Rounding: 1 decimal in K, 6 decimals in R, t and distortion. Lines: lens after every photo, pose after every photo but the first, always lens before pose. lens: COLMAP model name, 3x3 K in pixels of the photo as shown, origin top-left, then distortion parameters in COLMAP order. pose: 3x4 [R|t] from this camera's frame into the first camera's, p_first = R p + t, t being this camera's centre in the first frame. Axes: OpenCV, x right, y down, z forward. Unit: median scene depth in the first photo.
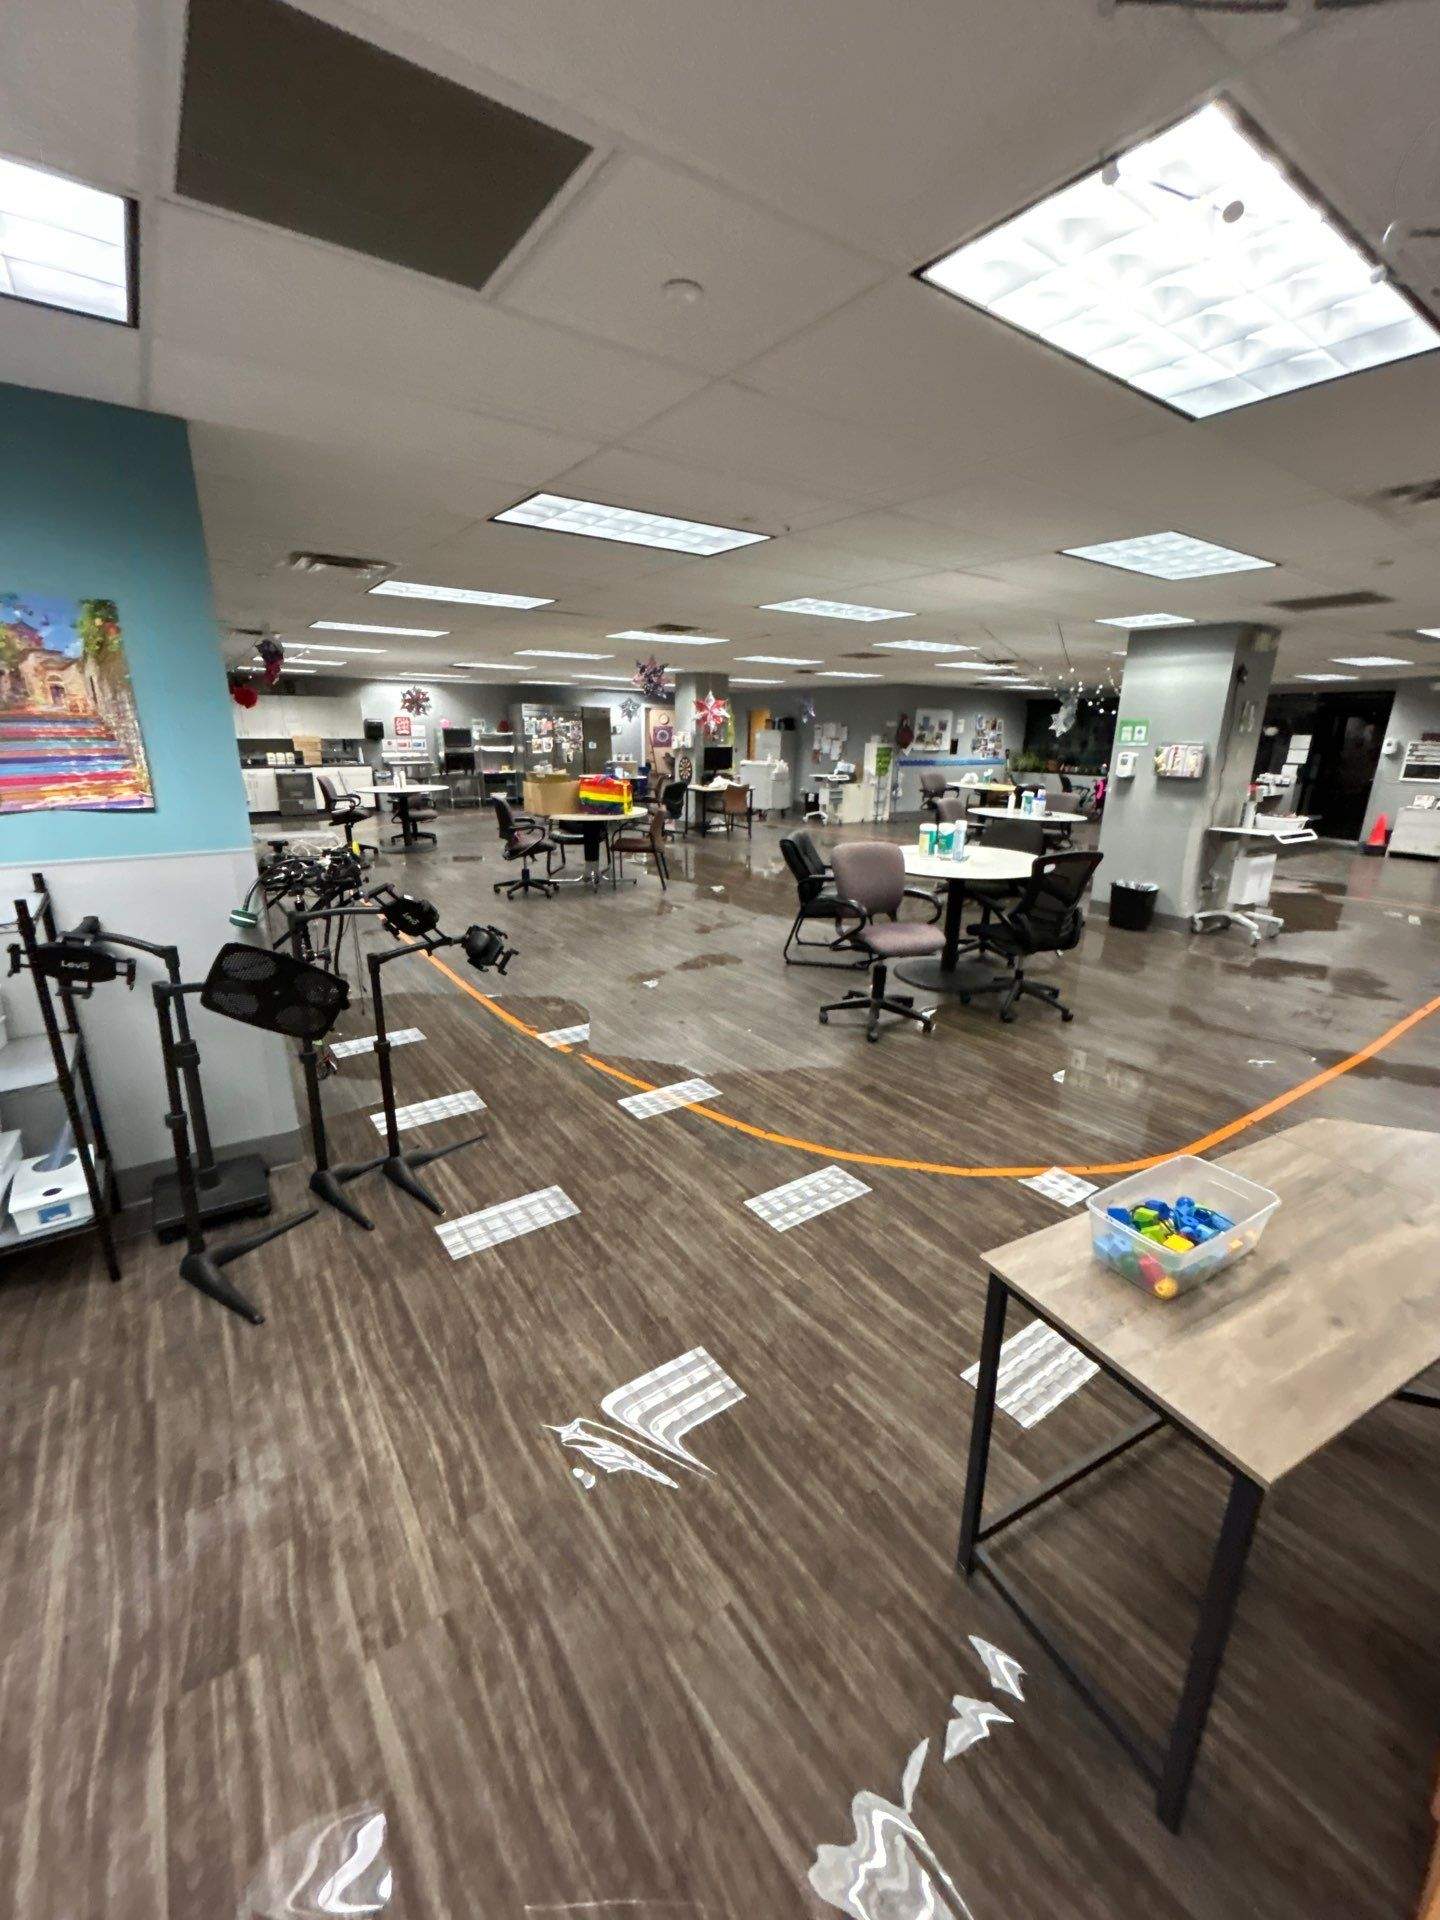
lens RADIAL K [[771.8, 0, 721.2], [0, 771.8, 958.7], [0, 0, 1]] dist [-0.000037, -0.000008]
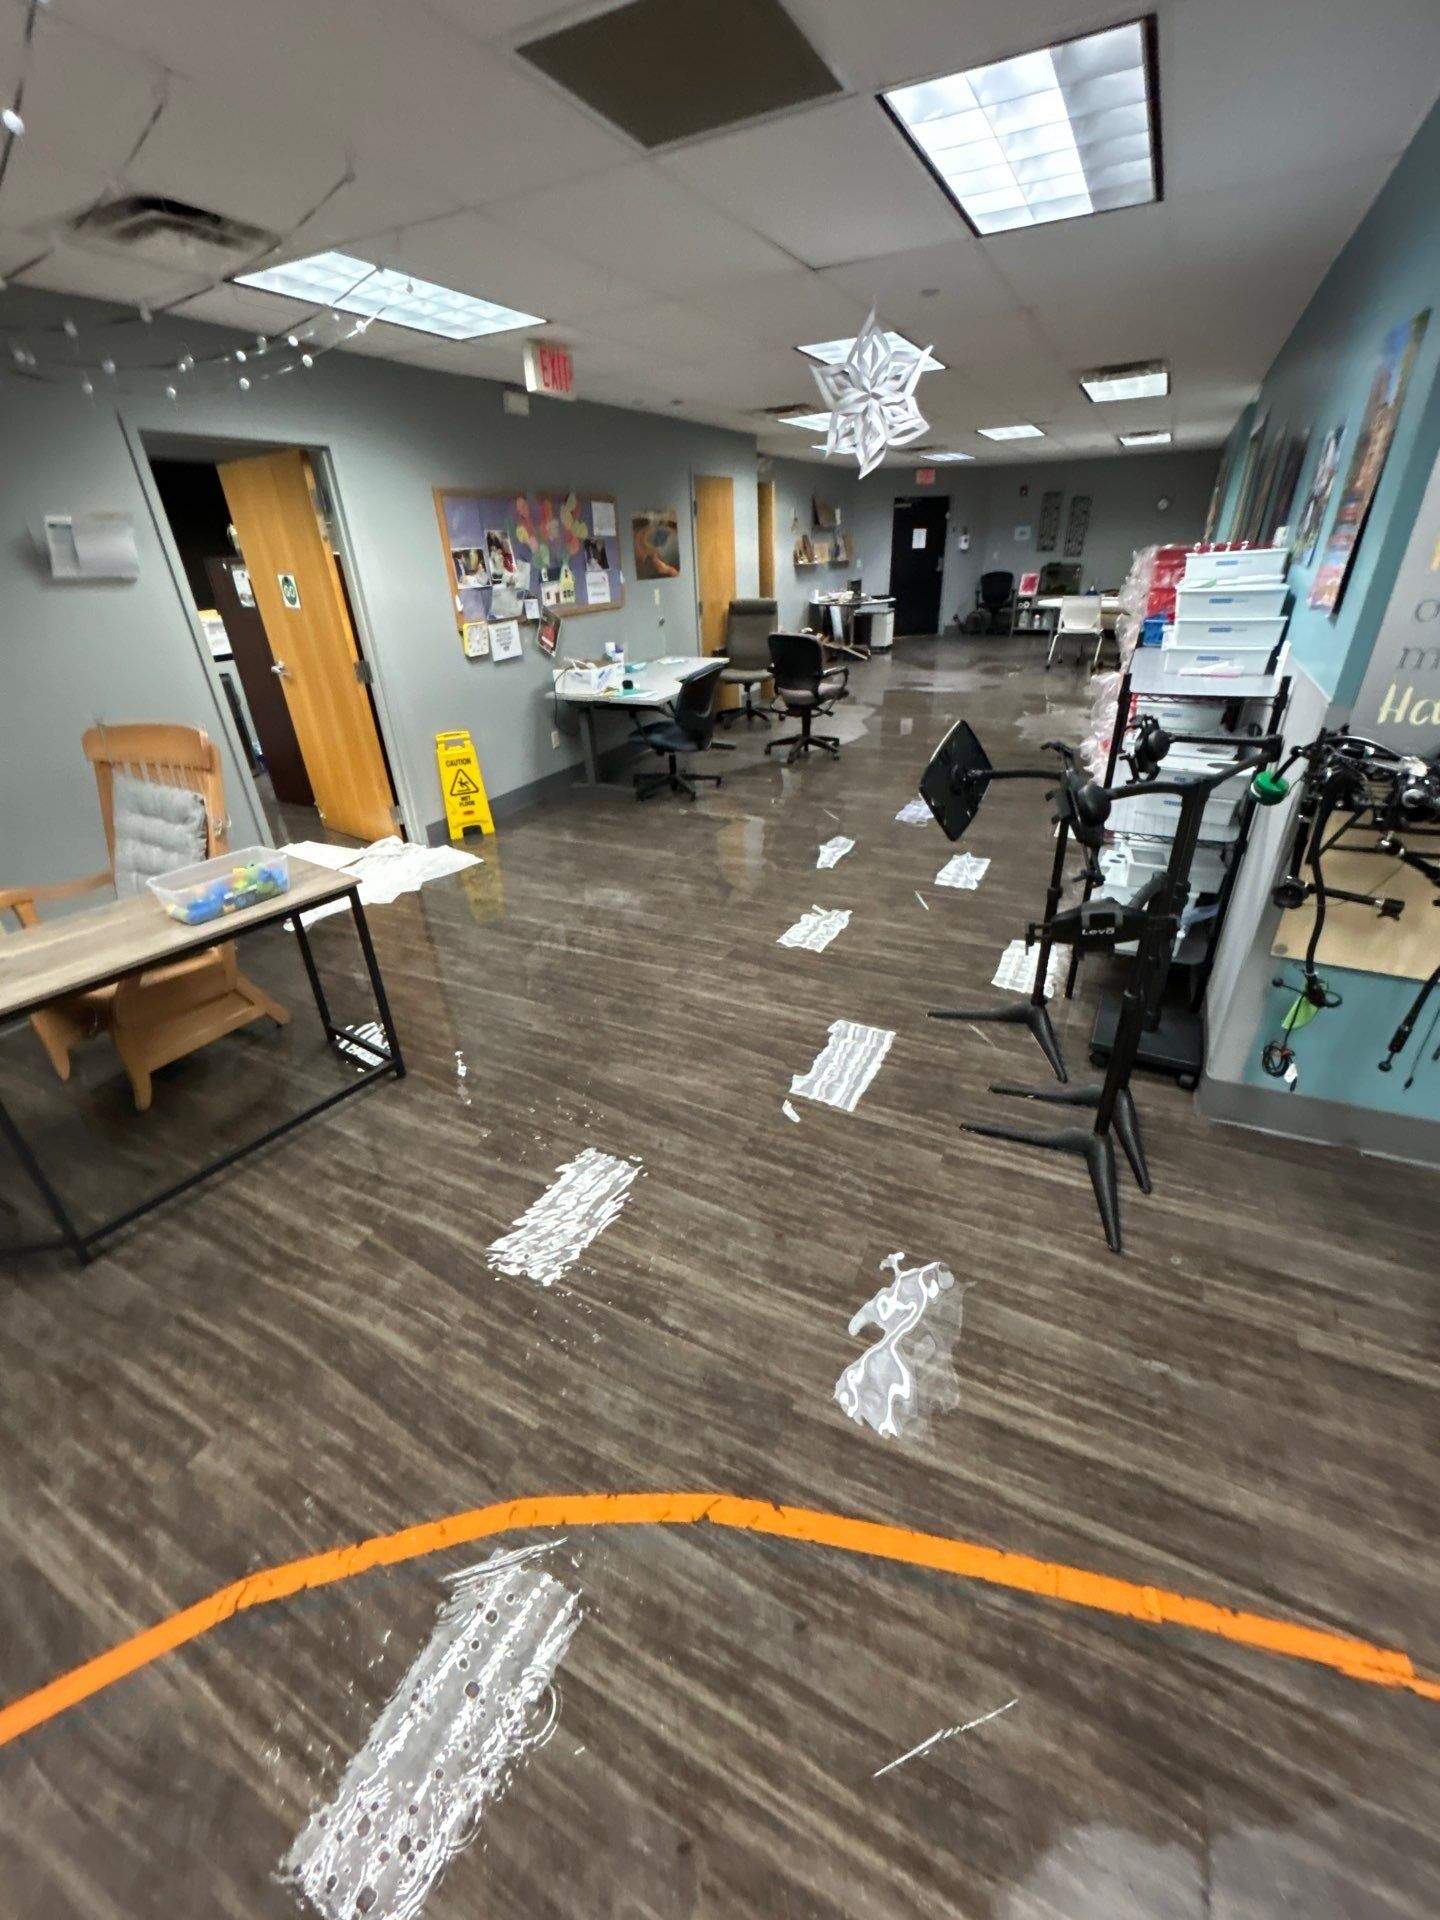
lens RADIAL K [[771.8, 0, 718.3], [0, 771.8, 955.1], [0, 0, 1]] dist [-0.000037, -0.000008]
pose [[-0.887335, 0.240000, -0.393747, 0.181392], [-0.100798, 0.732282, 0.673501, -0.376198], [0.449974, 0.637310, -0.625588, 1.315491]]
